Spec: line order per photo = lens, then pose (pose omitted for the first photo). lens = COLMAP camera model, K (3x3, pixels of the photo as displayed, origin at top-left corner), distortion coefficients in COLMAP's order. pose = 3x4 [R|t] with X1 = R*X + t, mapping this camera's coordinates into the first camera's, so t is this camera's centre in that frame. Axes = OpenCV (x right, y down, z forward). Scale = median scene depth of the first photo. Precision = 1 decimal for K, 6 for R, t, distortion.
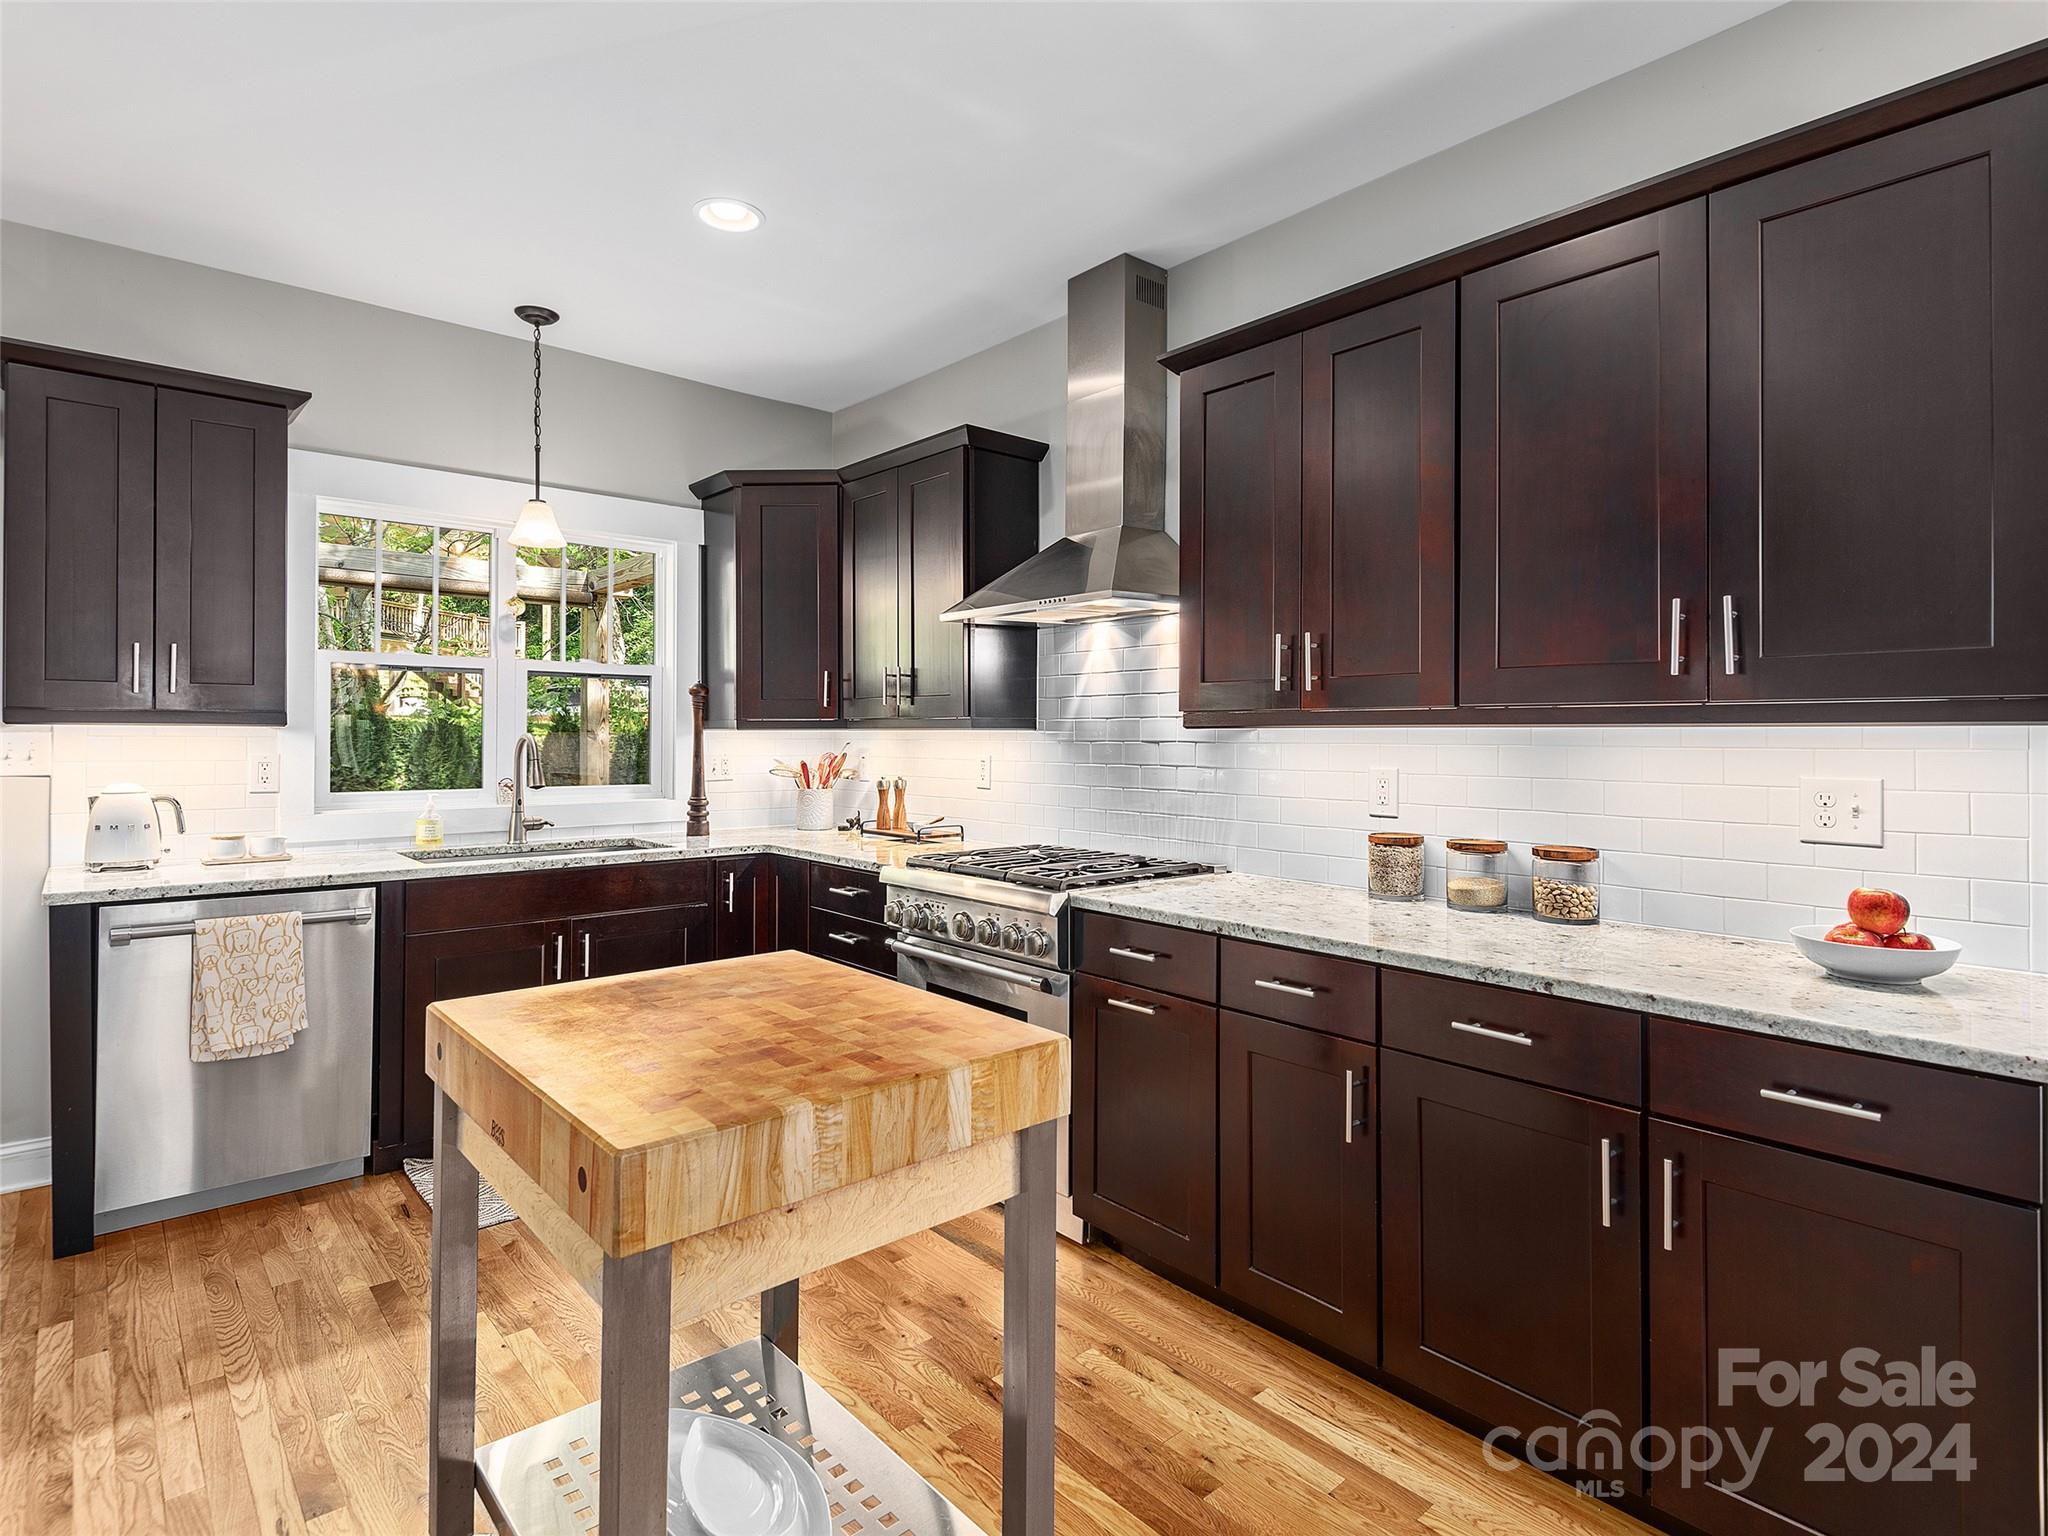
lens RADIAL K [[1067.0, 0, 1020.1], [0, 1067.0, 752.5], [0, 0, 1]] dist [0.002699, -0.002925]
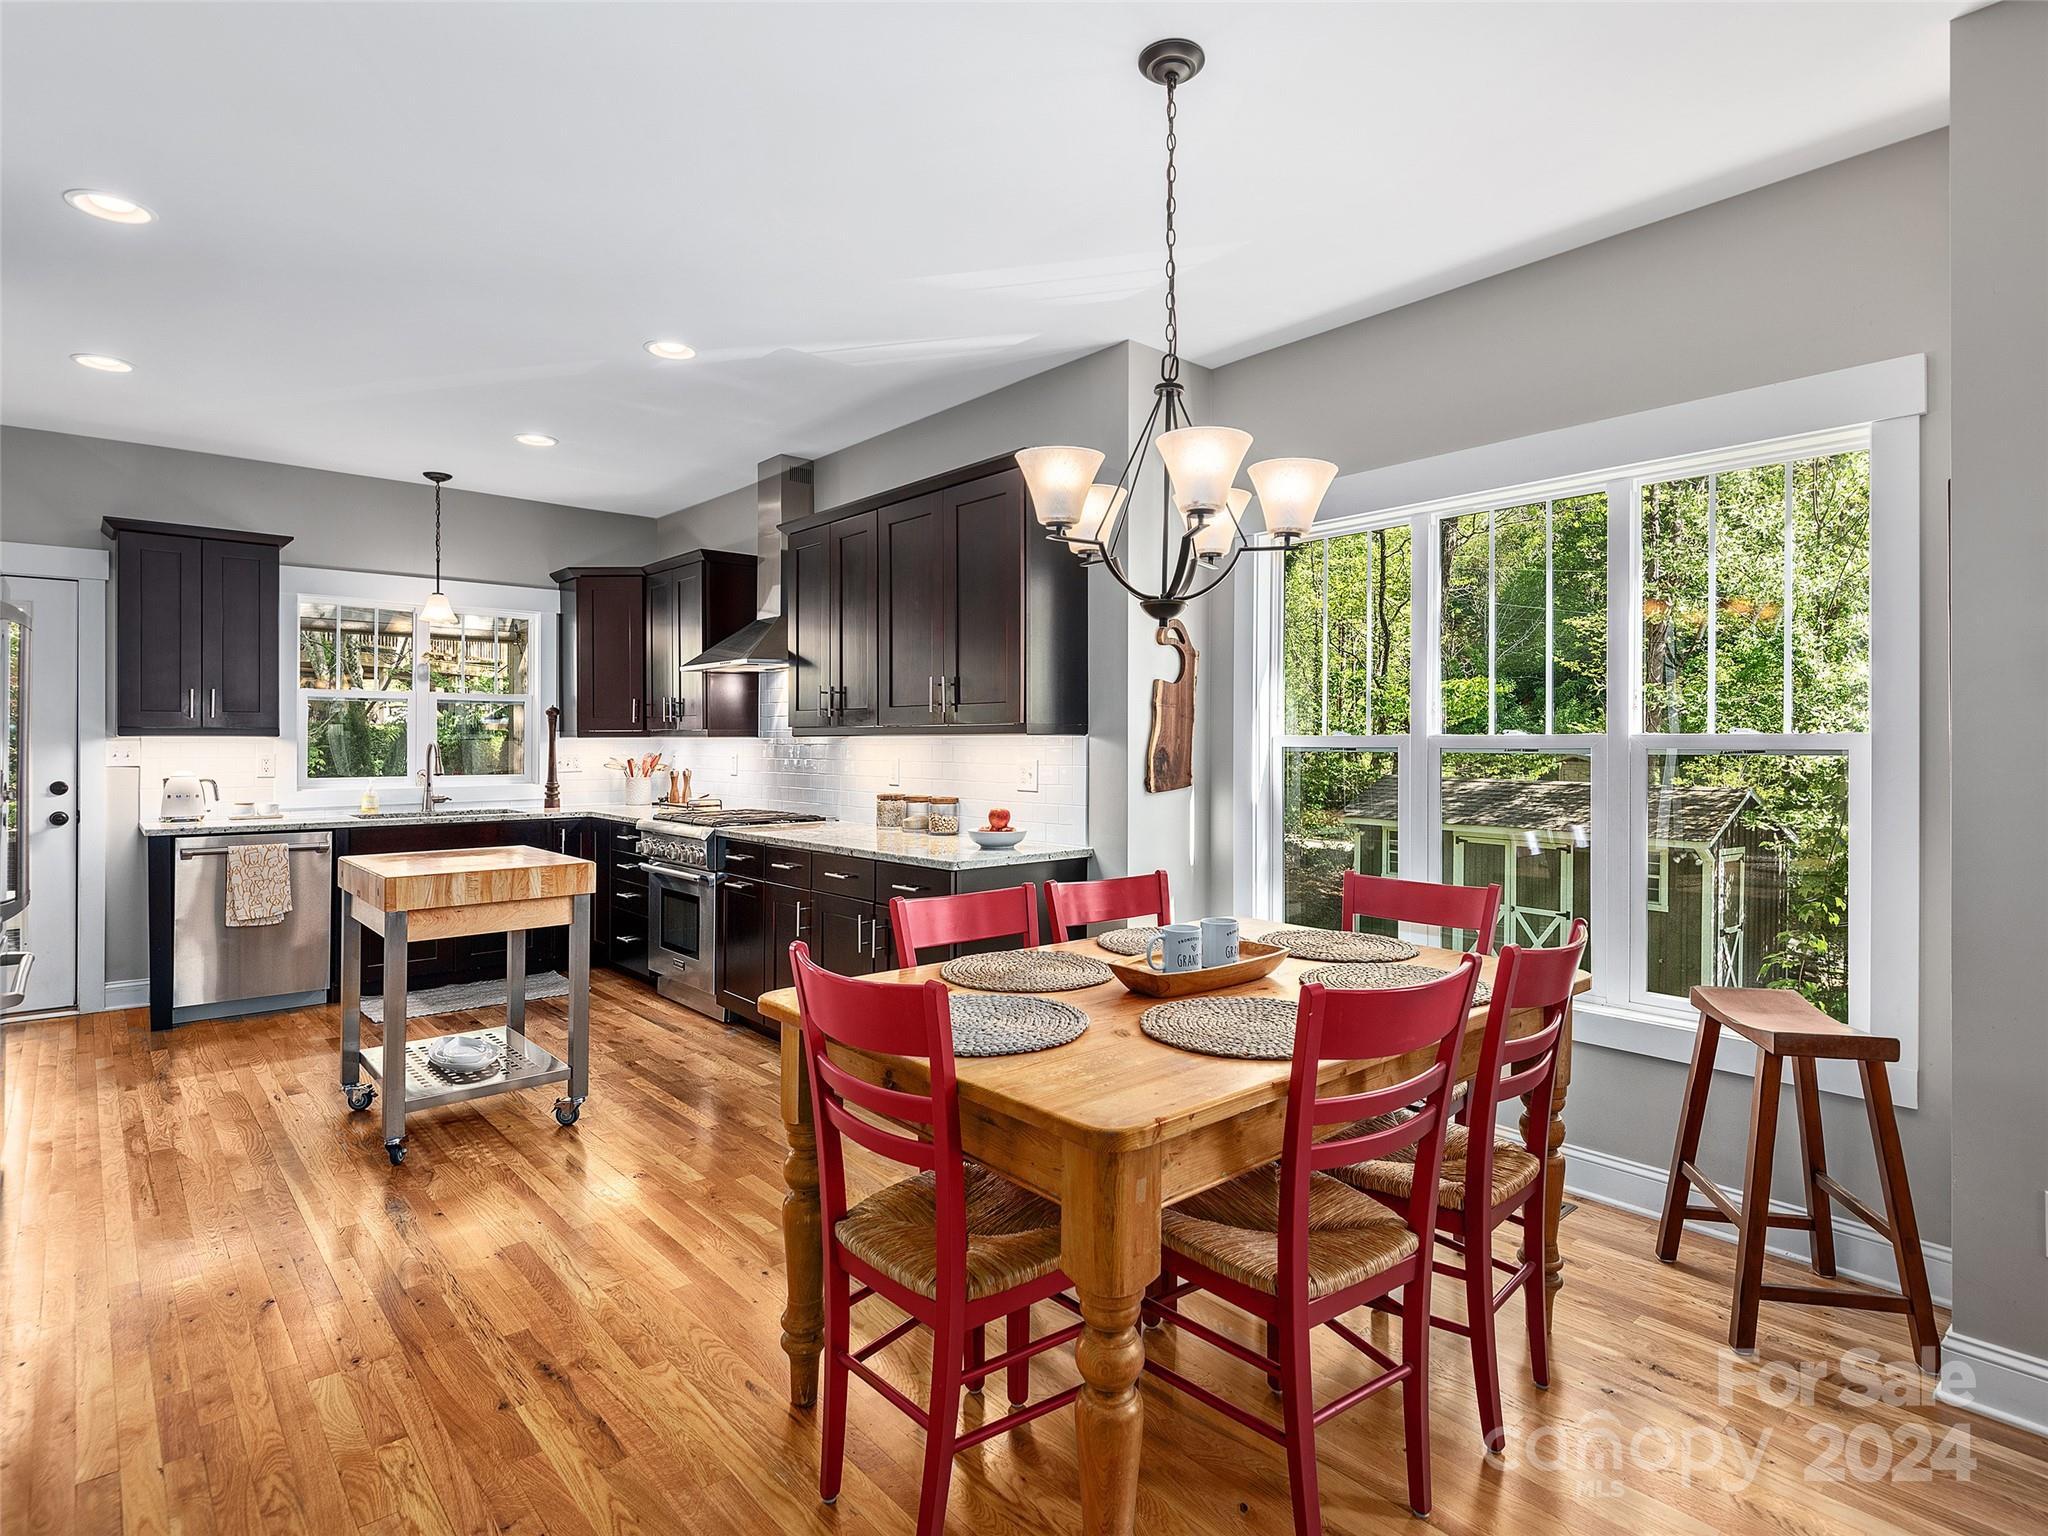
lens RADIAL K [[1067.0, 0, 1028.4], [0, 1067.0, 759.3], [0, 0, 1]] dist [0.002699, -0.002925]
pose [[0.999978, -0.003893, 0.005447, 0.438061], [0.003897, 0.999992, -0.000688, 0.015432], [-0.005444, 0.000709, 0.999985, -0.623626]]
